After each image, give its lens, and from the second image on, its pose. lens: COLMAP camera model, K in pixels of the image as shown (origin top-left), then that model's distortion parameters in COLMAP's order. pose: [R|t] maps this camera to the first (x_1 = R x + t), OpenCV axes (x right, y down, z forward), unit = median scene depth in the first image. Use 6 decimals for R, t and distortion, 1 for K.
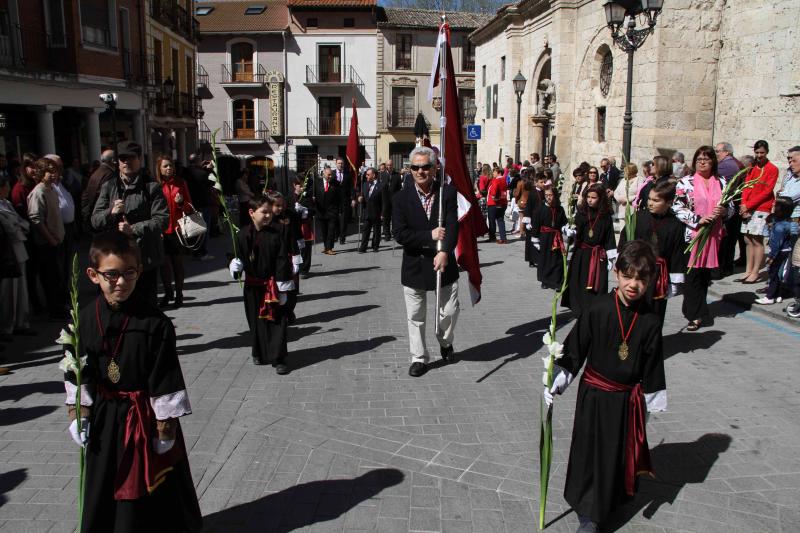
lens RADIAL K [[680.7, 0, 397.7], [0, 680.7, 277.8], [0, 0, 1]] dist [-0.175930, 0.154579]
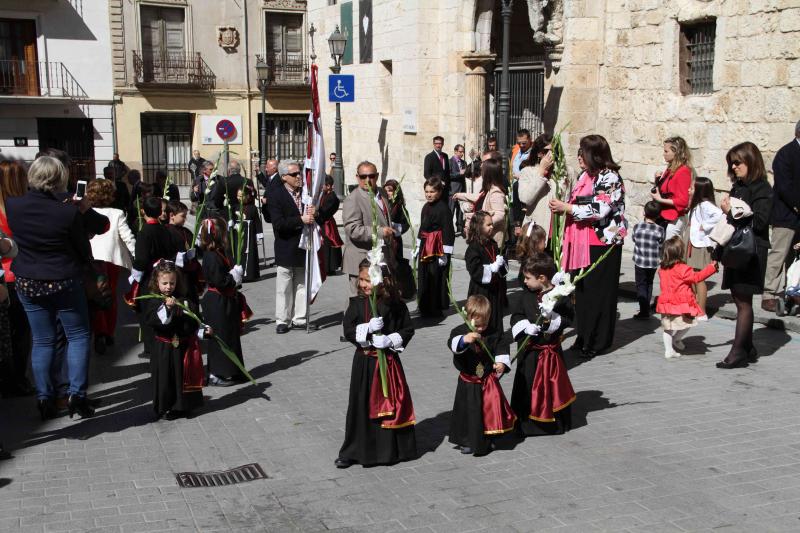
lens RADIAL K [[1064.6, 0, 399.7], [0, 1064.6, 290.9], [0, 0, 1]] dist [0.009107, 0.473038]
pose [[0.960320, -0.048783, 0.274602, -0.069470], [0.059302, 0.997785, -0.030131, -0.030317], [-0.272524, 0.045220, 0.961086, 0.188790]]
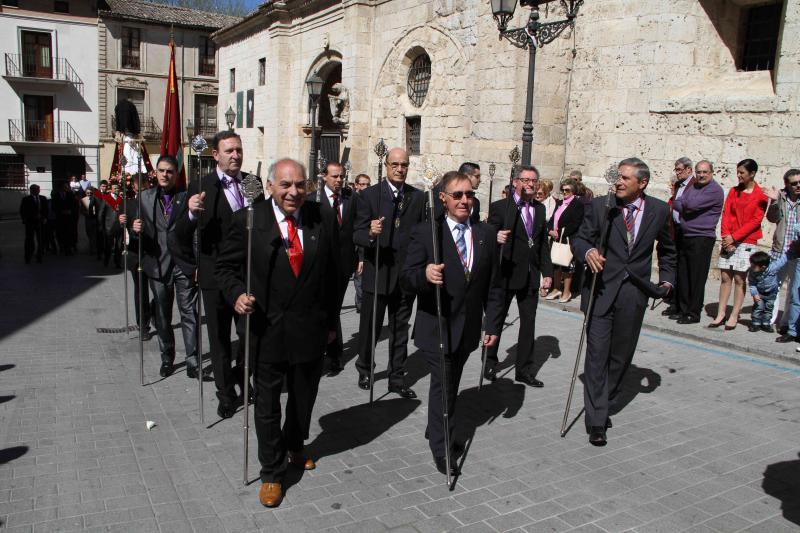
lens RADIAL K [[686.1, 0, 399.6], [0, 686.1, 281.1], [0, 0, 1]] dist [-0.166481, 0.151319]
pose [[0.906862, -0.039374, 0.419584, -0.058990], [0.047038, 0.998862, -0.007930, -0.017314], [-0.418794, 0.026928, 0.907682, 0.107128]]
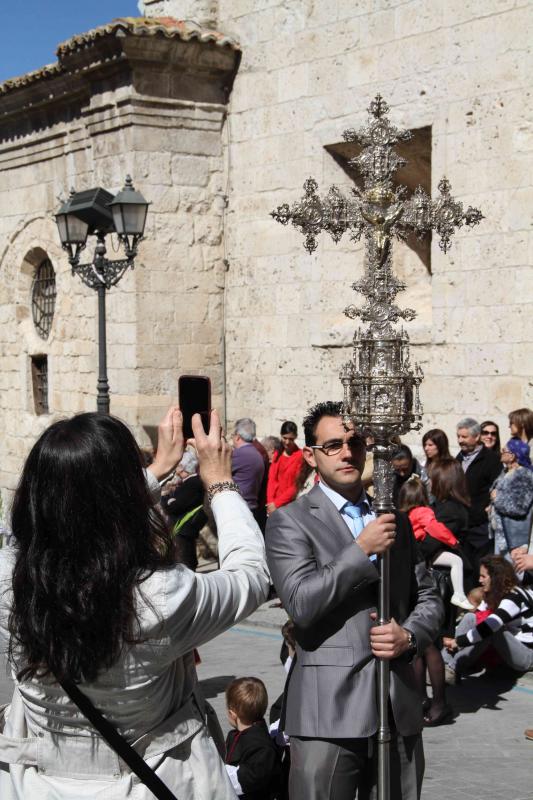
lens RADIAL K [[1597.3, 0, 266.5], [0, 1597.3, 400.0], [0, 0, 1]] dist [0.322865, 0.298795]
pose [[0.894038, -0.014555, 0.447755, -0.081735], [0.102245, 0.979723, -0.172306, 0.023894], [-0.436168, 0.199829, 0.877397, -0.173926]]
